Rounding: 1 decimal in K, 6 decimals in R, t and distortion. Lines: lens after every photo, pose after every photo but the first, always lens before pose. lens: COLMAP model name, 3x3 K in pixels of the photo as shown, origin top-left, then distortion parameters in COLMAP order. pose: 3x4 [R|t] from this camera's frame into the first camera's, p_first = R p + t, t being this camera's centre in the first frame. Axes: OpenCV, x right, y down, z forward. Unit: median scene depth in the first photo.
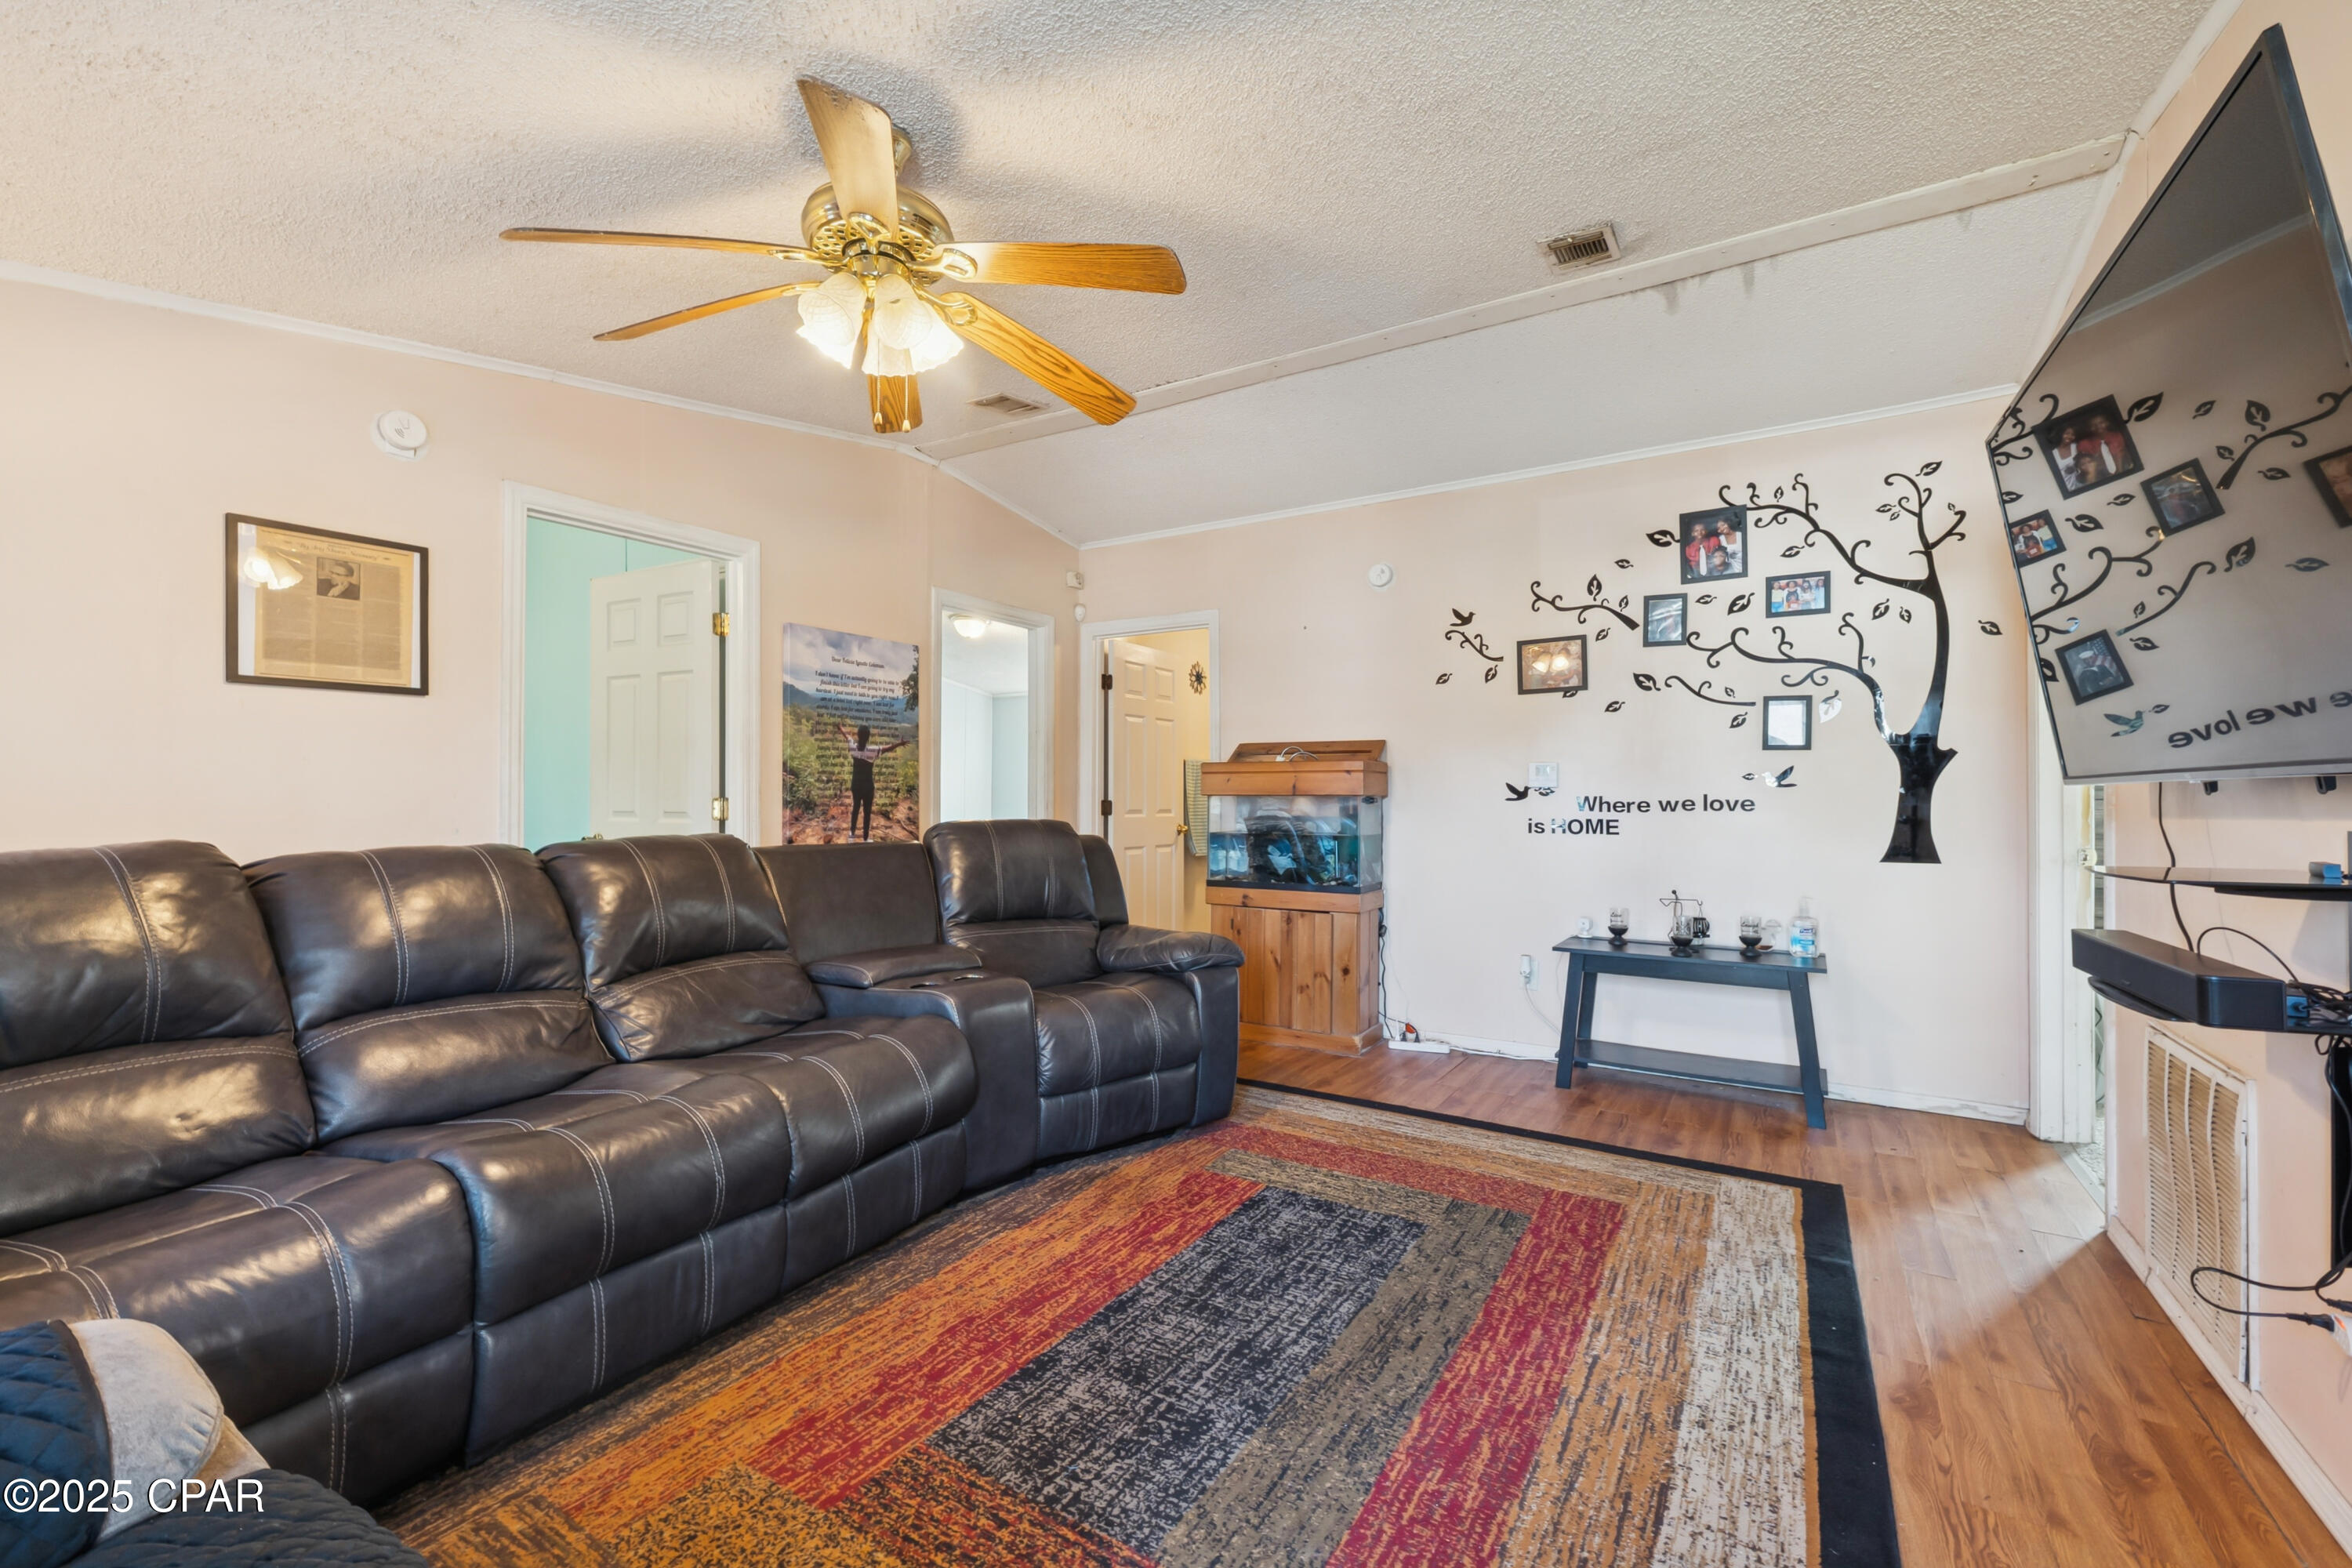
lens RADIAL K [[976.2, 0, 1178.3], [0, 976.2, 788.0], [0, 0, 1]] dist [0.000419, 0.000221]
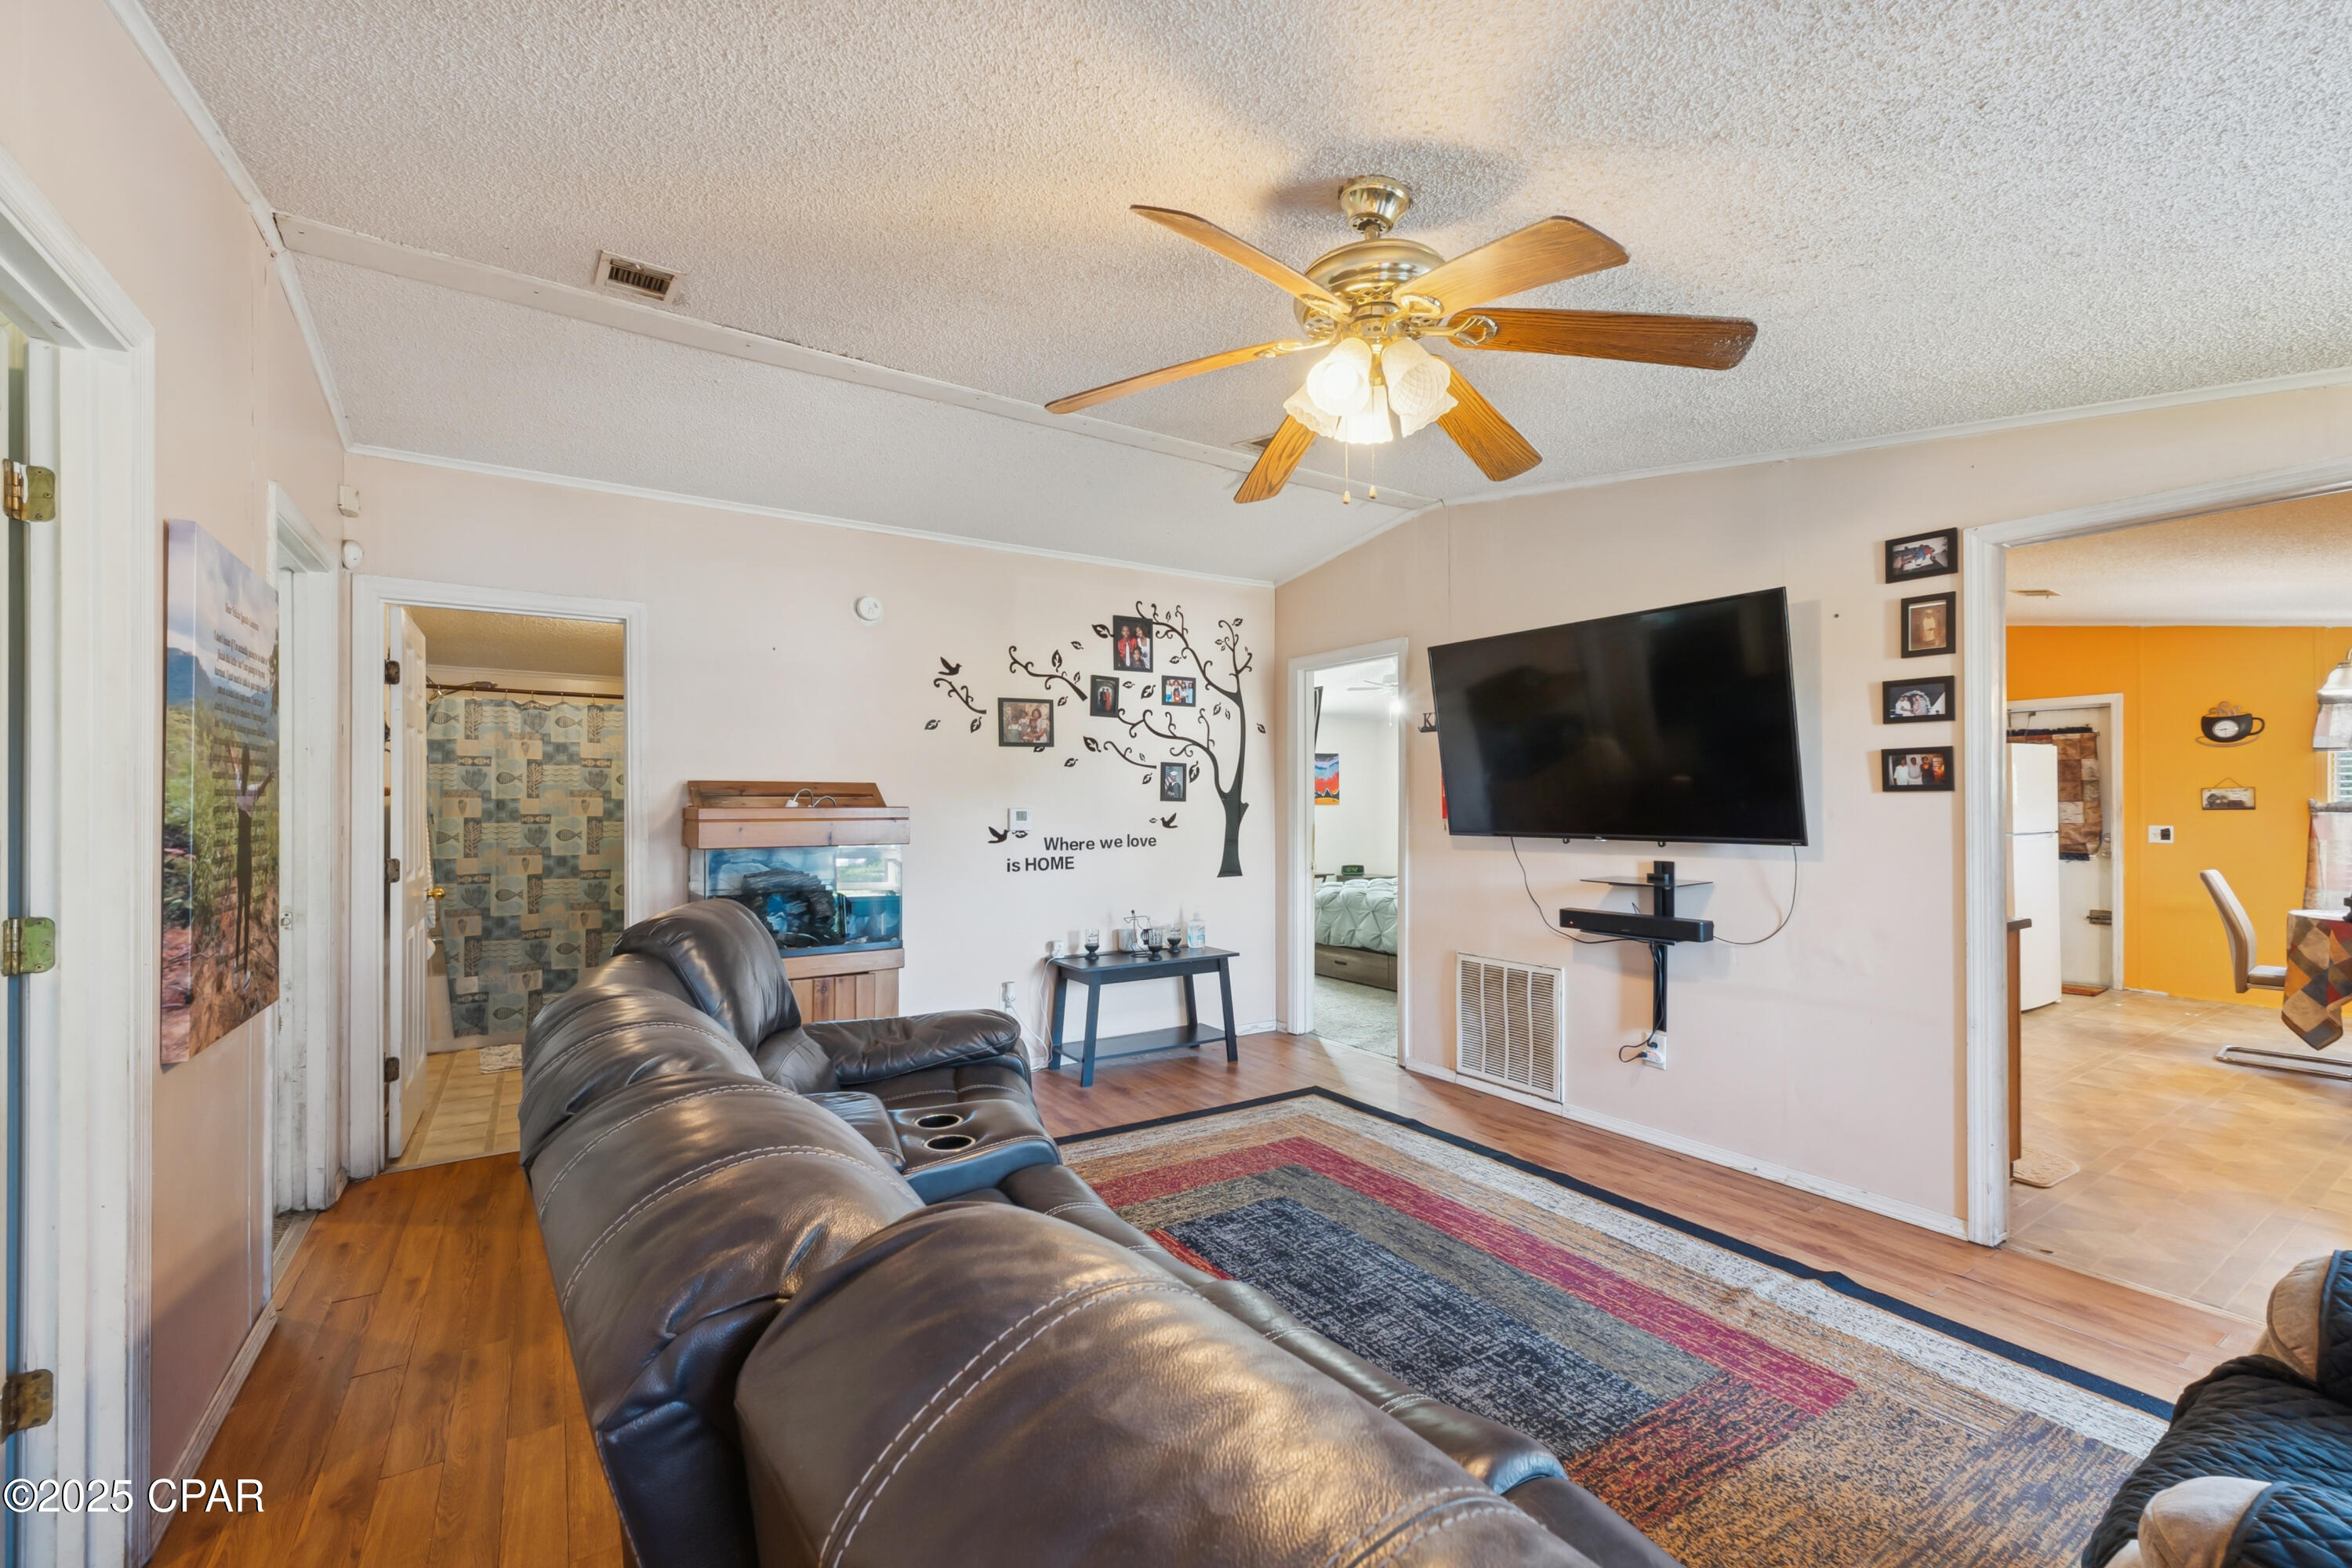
lens RADIAL K [[976.2, 0, 1176.7], [0, 976.2, 795.1], [0, 0, 1]] dist [0.000419, 0.000221]
pose [[0.428828, 0.008656, 0.903345, -0.633832], [-0.001765, 0.999960, -0.008744, -0.035877], [-0.903385, 0.002156, 0.428826, 0.398749]]
